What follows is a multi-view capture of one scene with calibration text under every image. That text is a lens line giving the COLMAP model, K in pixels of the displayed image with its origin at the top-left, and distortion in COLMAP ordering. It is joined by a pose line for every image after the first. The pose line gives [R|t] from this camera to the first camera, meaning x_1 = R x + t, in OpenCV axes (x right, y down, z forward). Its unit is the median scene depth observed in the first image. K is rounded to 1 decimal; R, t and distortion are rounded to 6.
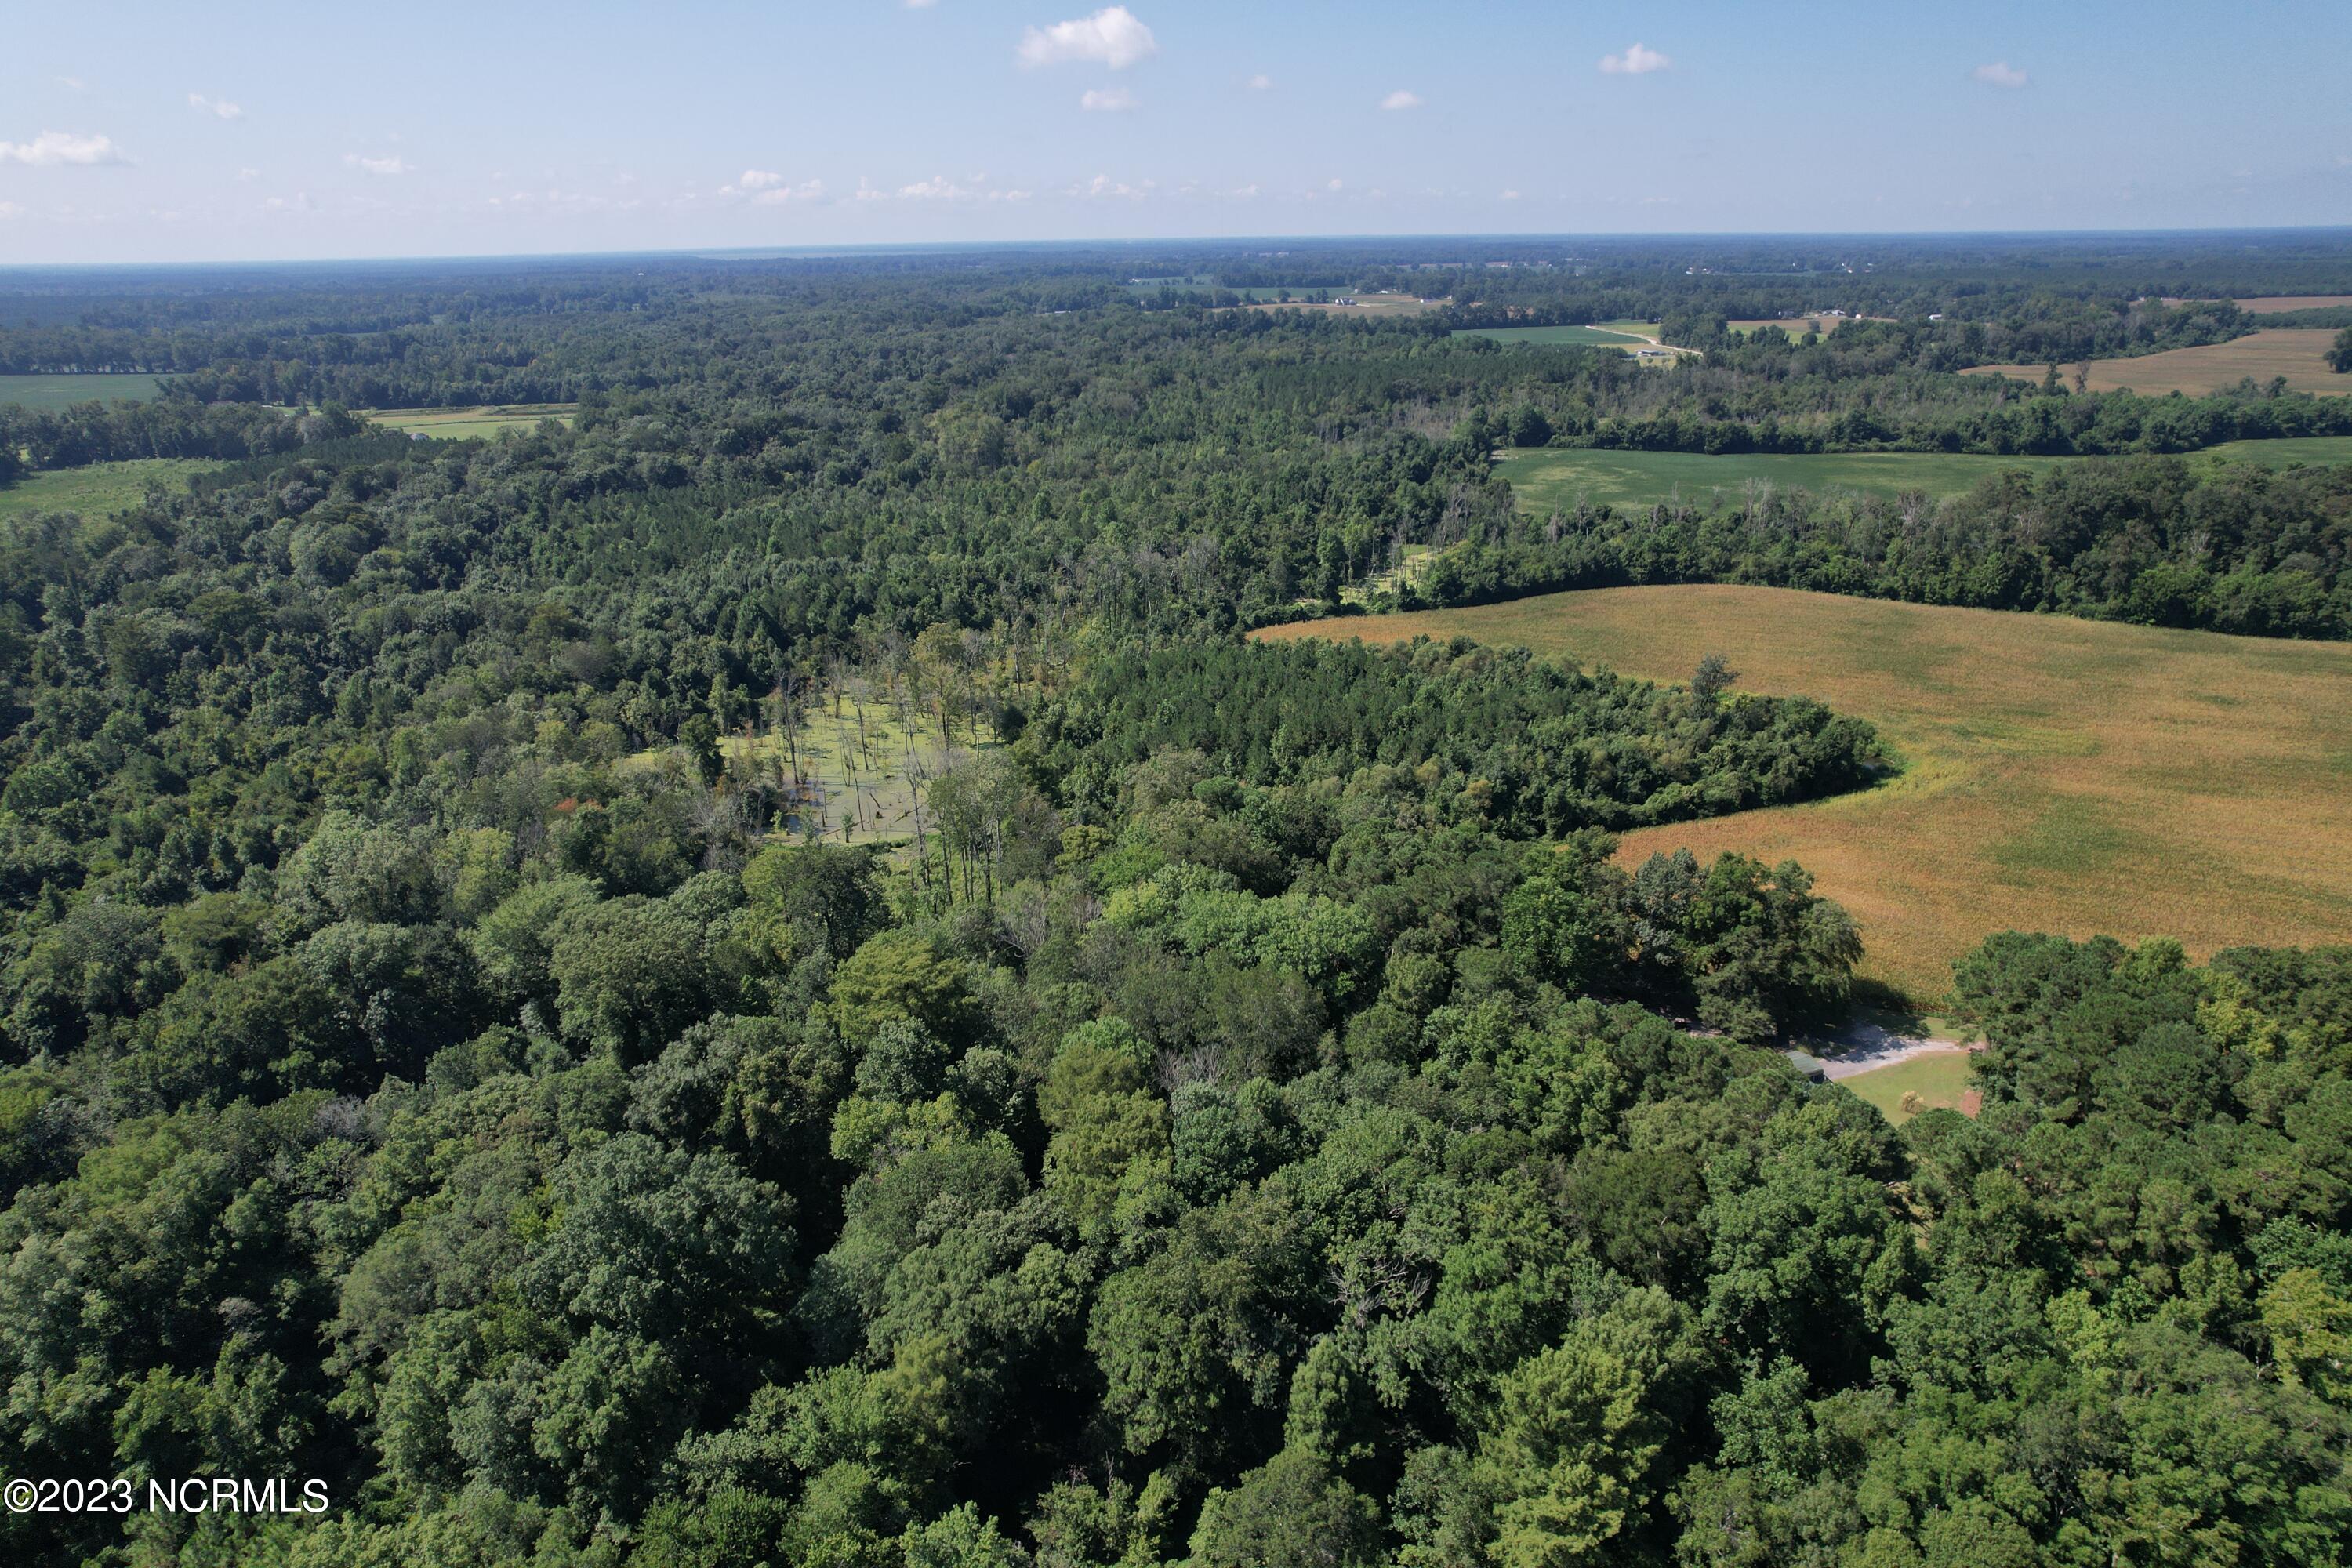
lens RADIAL K [[1506.3, 0, 1179.2], [0, 1506.3, 792.9], [0, 0, 1]] dist [-0.075537, 0.068704]
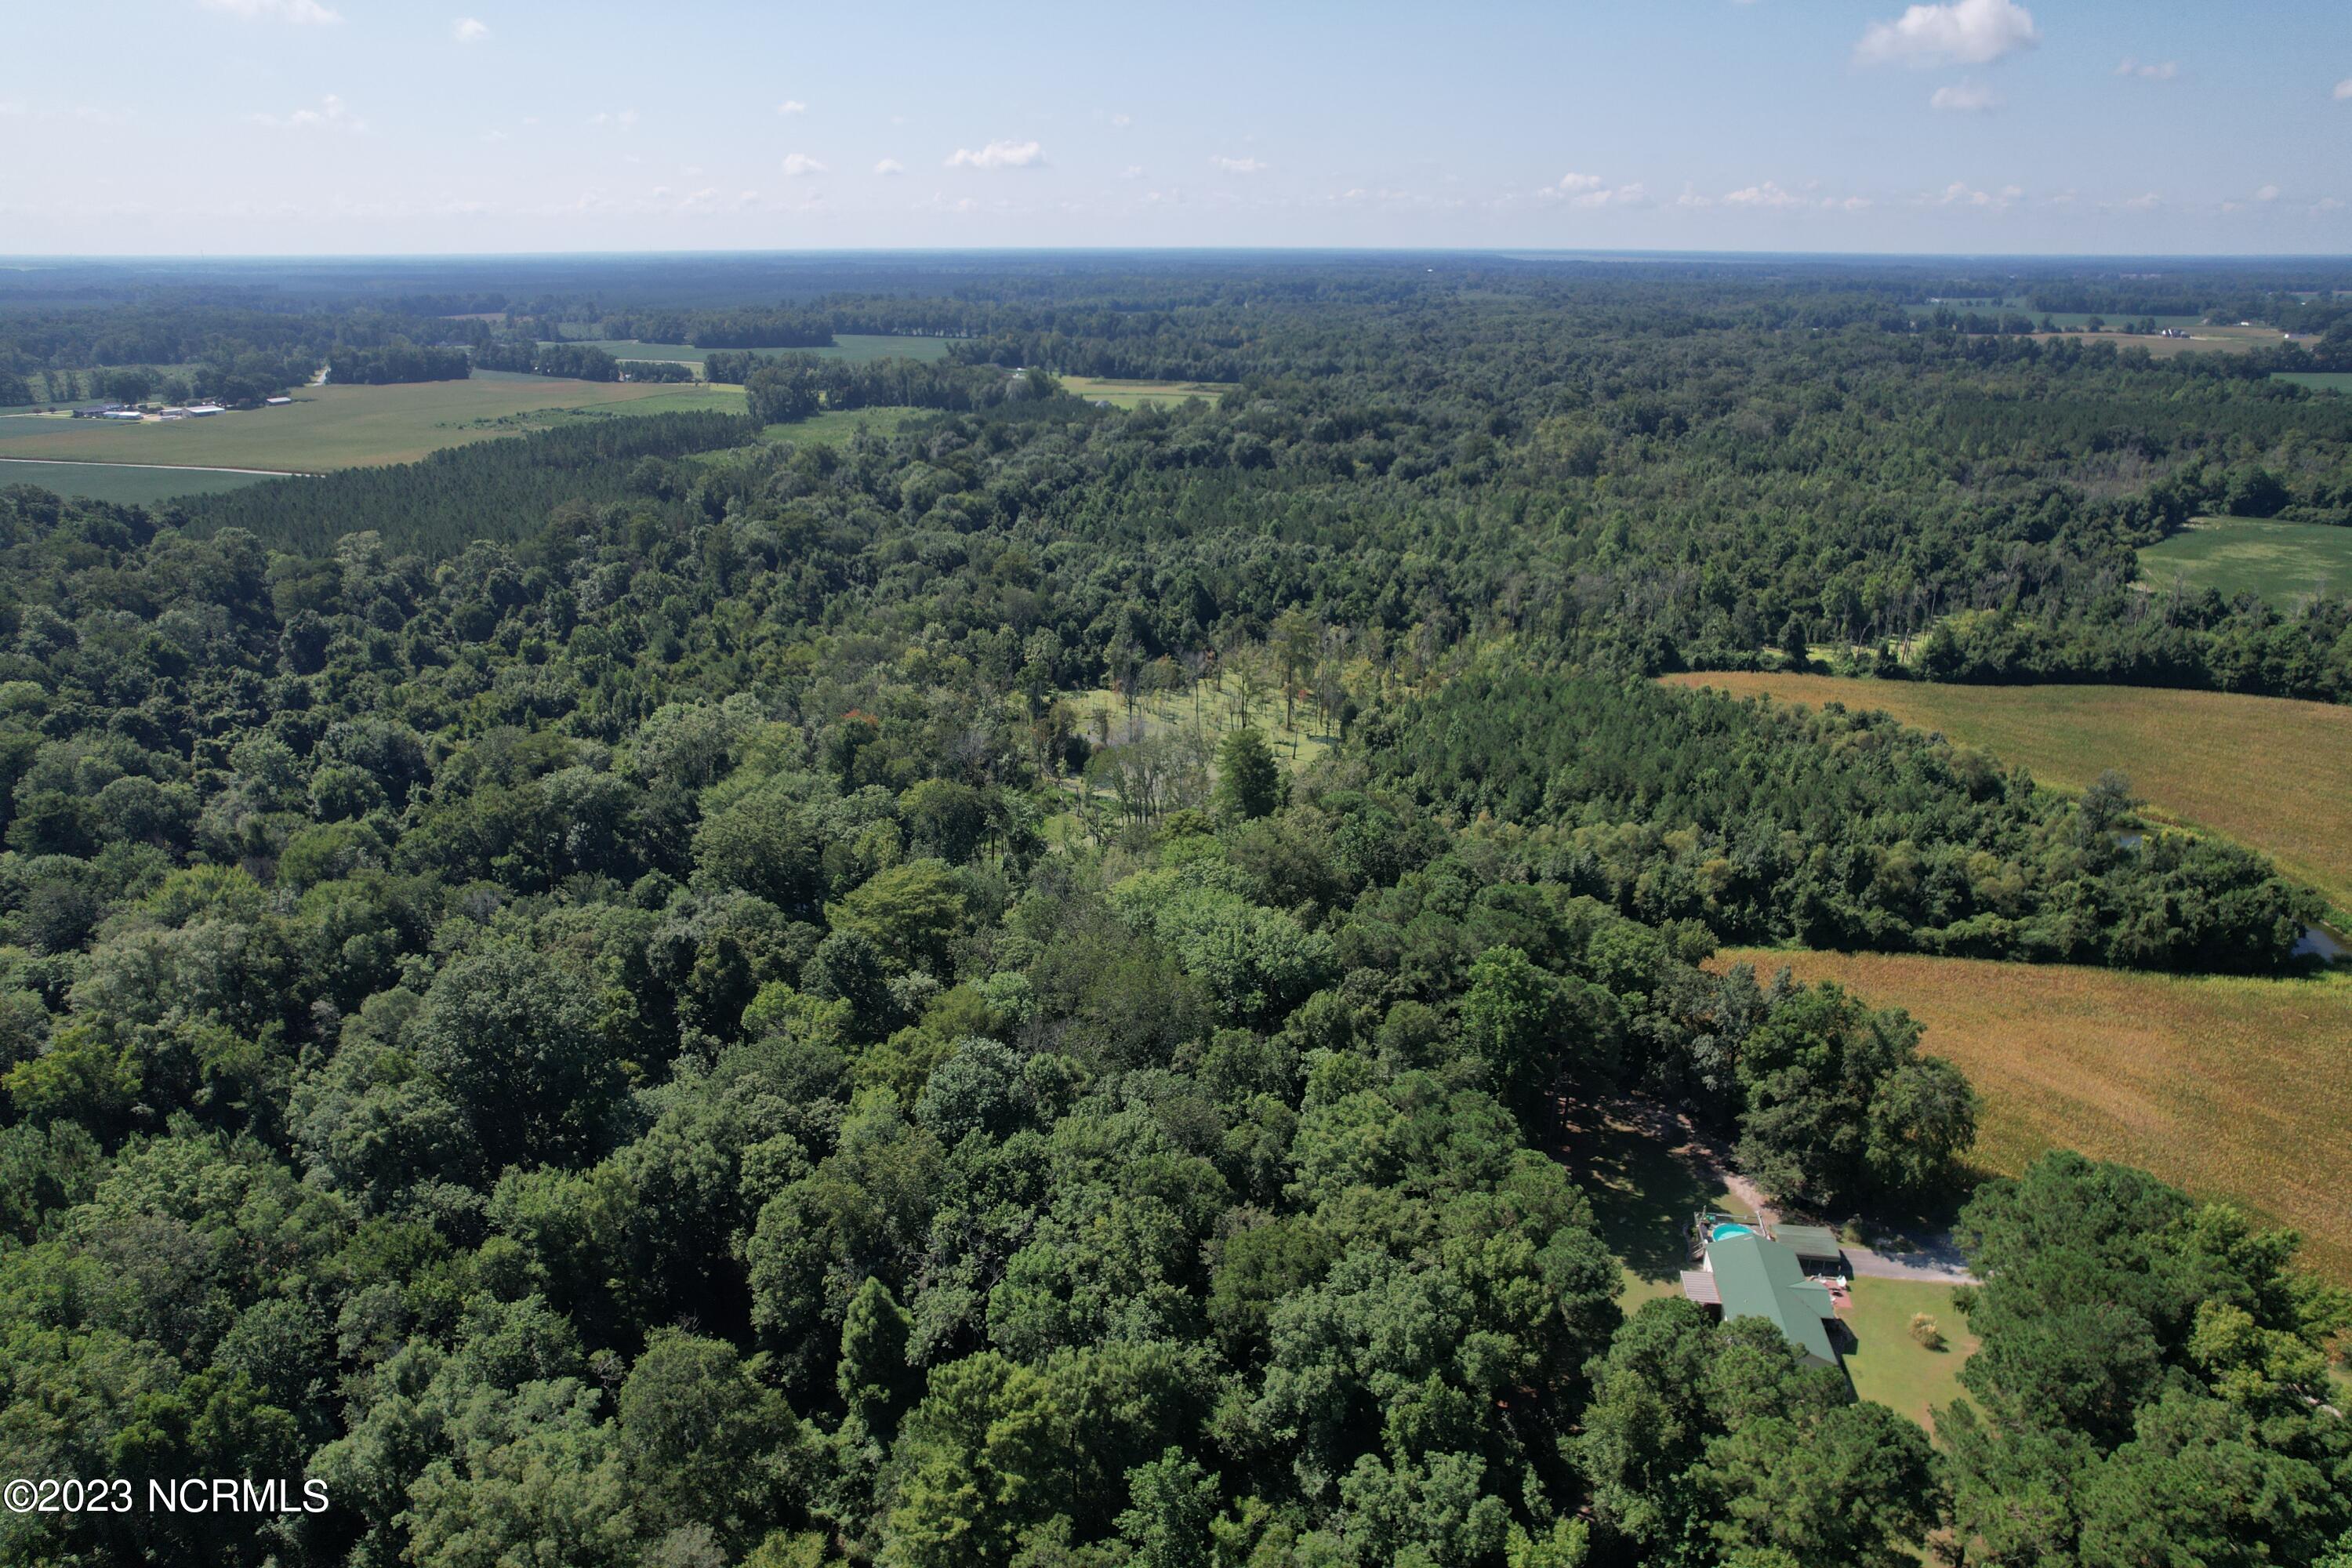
lens RADIAL K [[1506.3, 0, 1179.2], [0, 1506.3, 792.9], [0, 0, 1]] dist [-0.075537, 0.068704]
pose [[0.874412, 0.183168, -0.449280, 0.107877], [-0.183859, 0.982032, 0.042532, -0.008936], [0.448998, 0.045414, 0.892378, 0.021004]]
